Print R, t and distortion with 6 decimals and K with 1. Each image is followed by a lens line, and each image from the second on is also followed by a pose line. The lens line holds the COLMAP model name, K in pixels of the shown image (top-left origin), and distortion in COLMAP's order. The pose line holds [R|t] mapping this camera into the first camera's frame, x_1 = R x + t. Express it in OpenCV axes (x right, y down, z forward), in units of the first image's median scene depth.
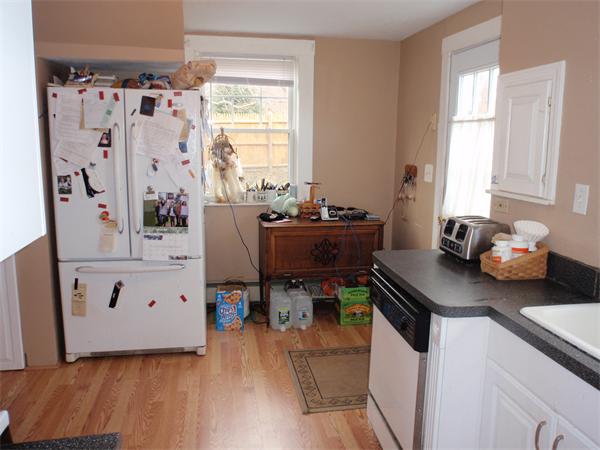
lens RADIAL K [[486.1, 0, 300.0], [0, 486.1, 225.0], [0, 0, 1]] dist [-0.069661, 0.006841]
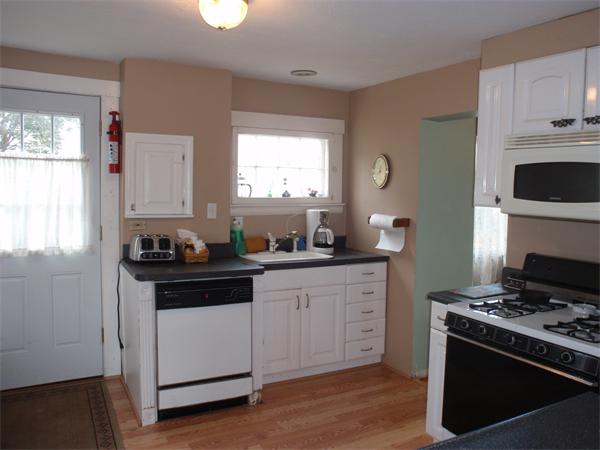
lens RADIAL K [[486.1, 0, 300.0], [0, 486.1, 225.0], [0, 0, 1]] dist [-0.069661, 0.006841]
pose [[-0.341886, -0.093352, 0.935093, -1.120167], [0.128169, 0.981123, 0.144808, -0.192956], [-0.930960, 0.169358, -0.323468, 1.056698]]
